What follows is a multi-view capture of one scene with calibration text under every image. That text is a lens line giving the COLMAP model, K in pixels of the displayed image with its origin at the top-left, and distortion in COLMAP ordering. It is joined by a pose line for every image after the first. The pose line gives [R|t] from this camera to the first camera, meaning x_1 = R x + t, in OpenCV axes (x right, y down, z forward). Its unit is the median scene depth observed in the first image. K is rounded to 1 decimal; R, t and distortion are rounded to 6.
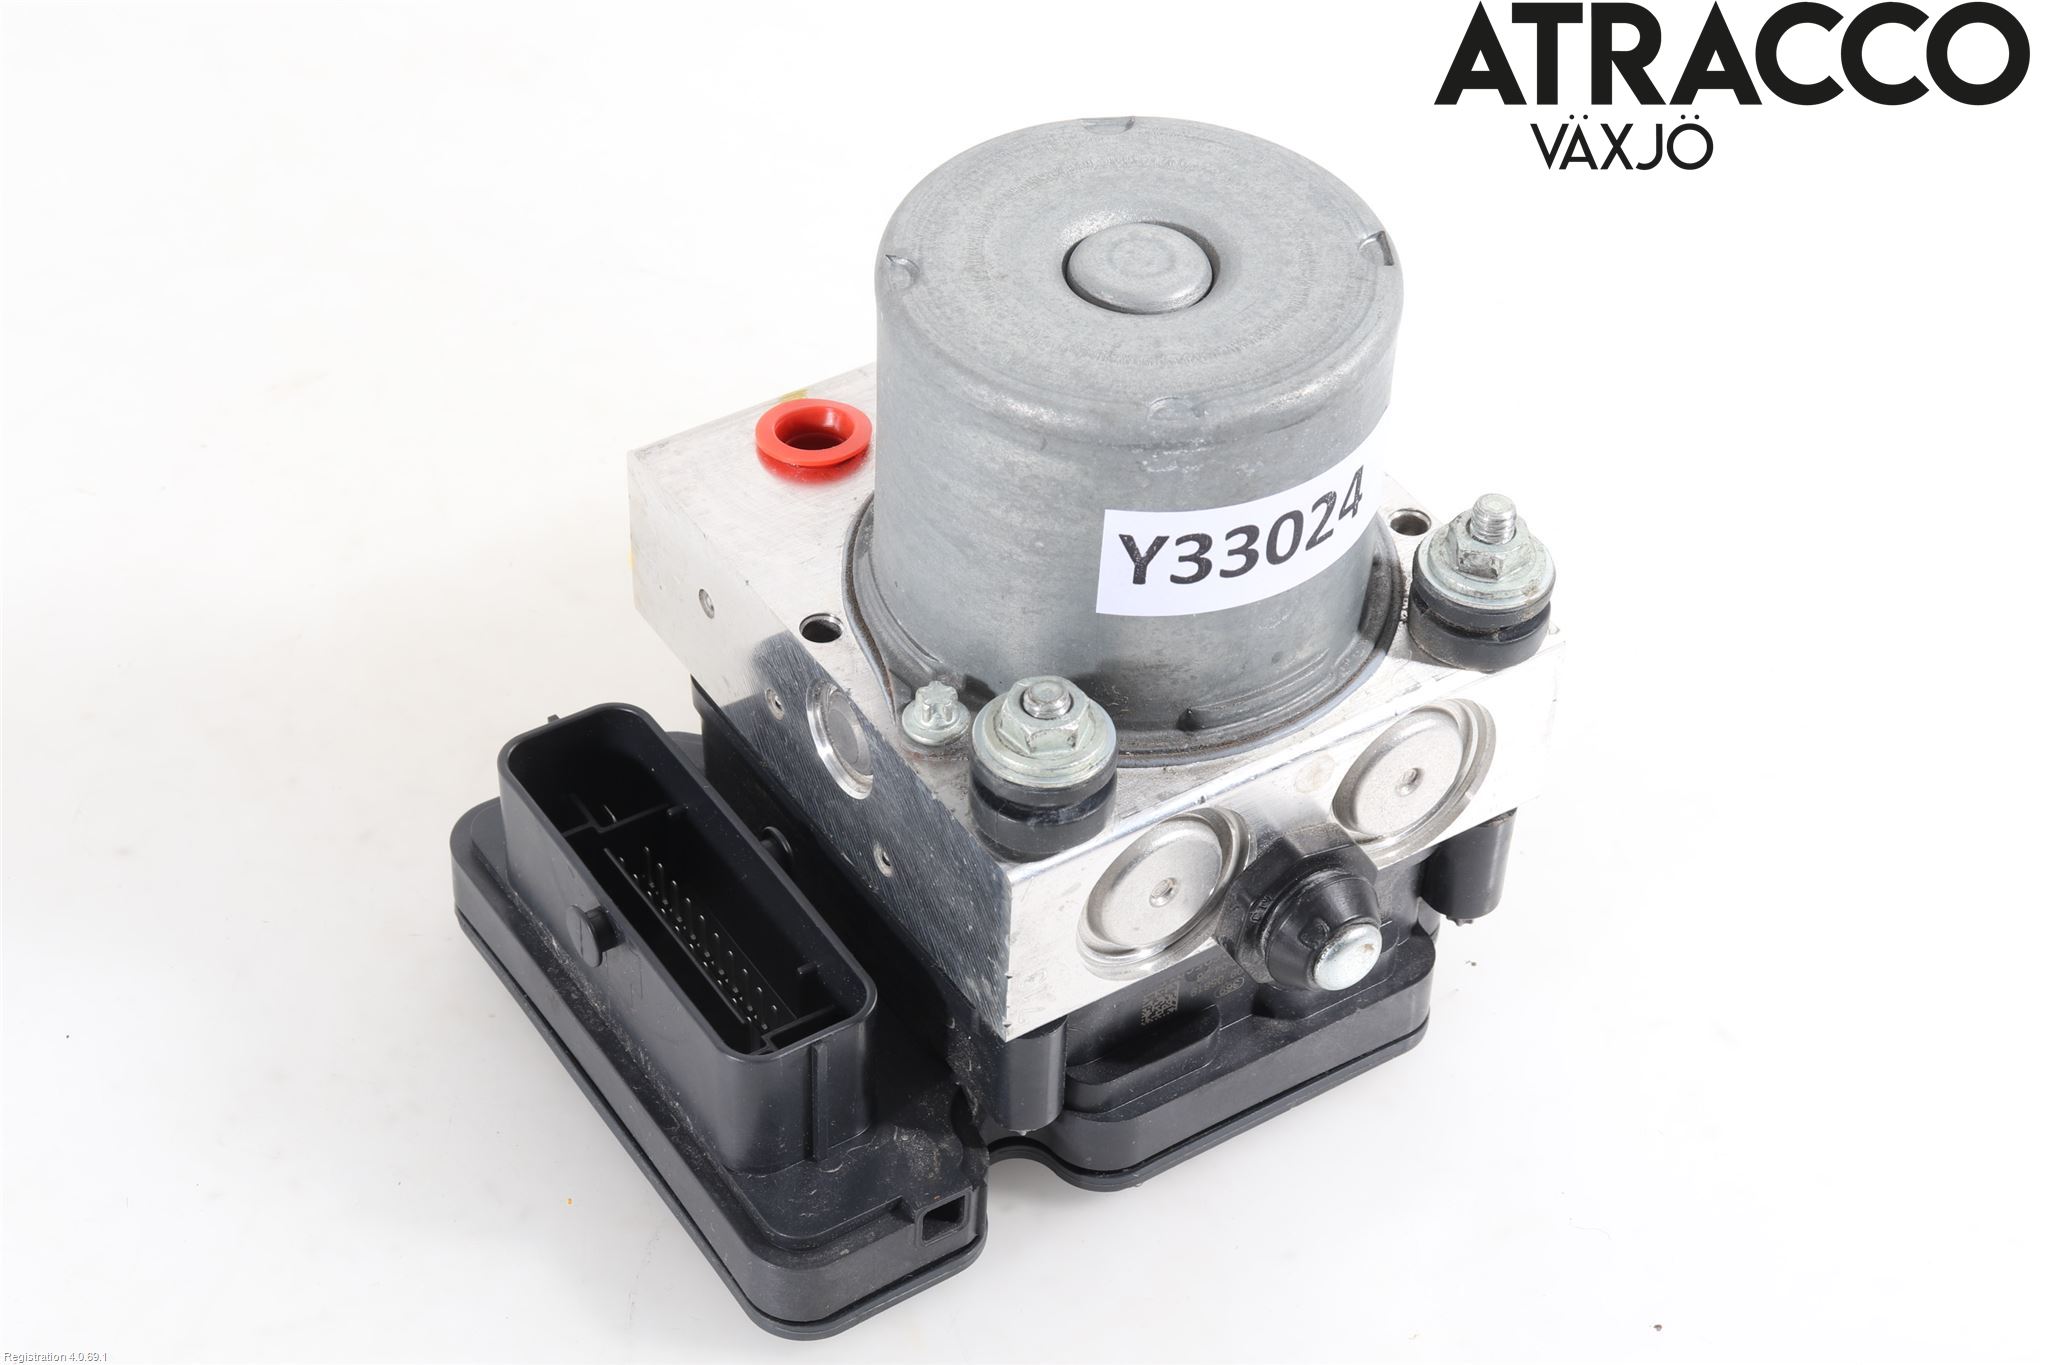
lens RADIAL K [[3978.9, 0, 1024.0], [0, 3978.9, 682.5], [0, 0, 1]] dist [0.000582, -0.005884]
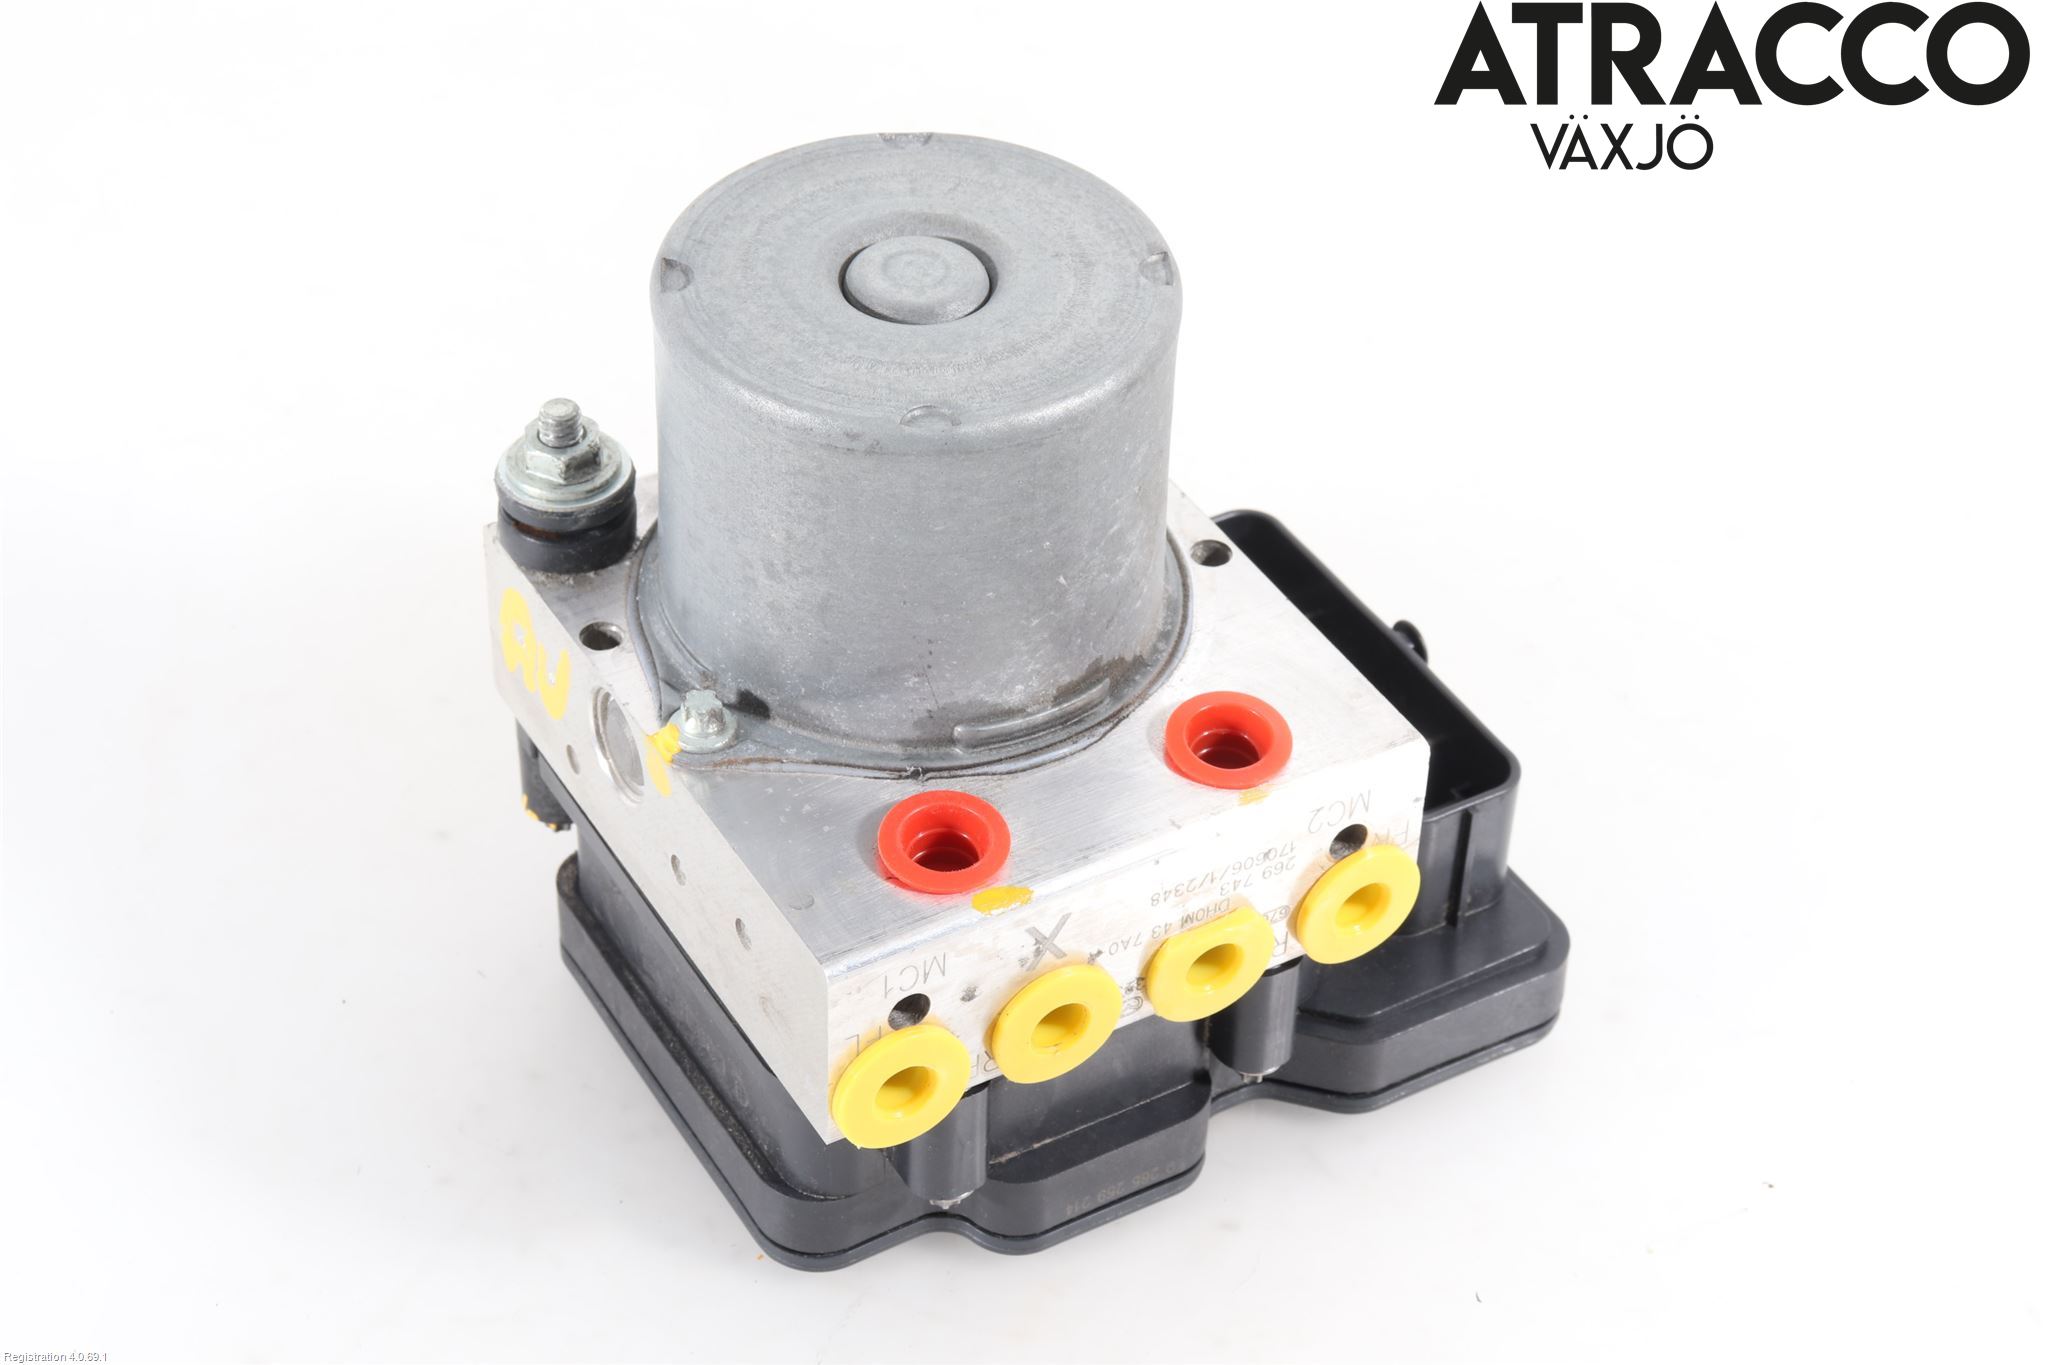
lens RADIAL K [[4093.4, 0, 1024.0], [0, 4093.4, 682.5], [0, 0, 1]] dist [-0.016322, 0.003856]
pose [[-0.997567, -0.069662, 0.002682, -0.007285], [-0.006253, 0.127722, 0.991790, -1.104064], [-0.069433, 0.989361, -0.127847, 1.227012]]
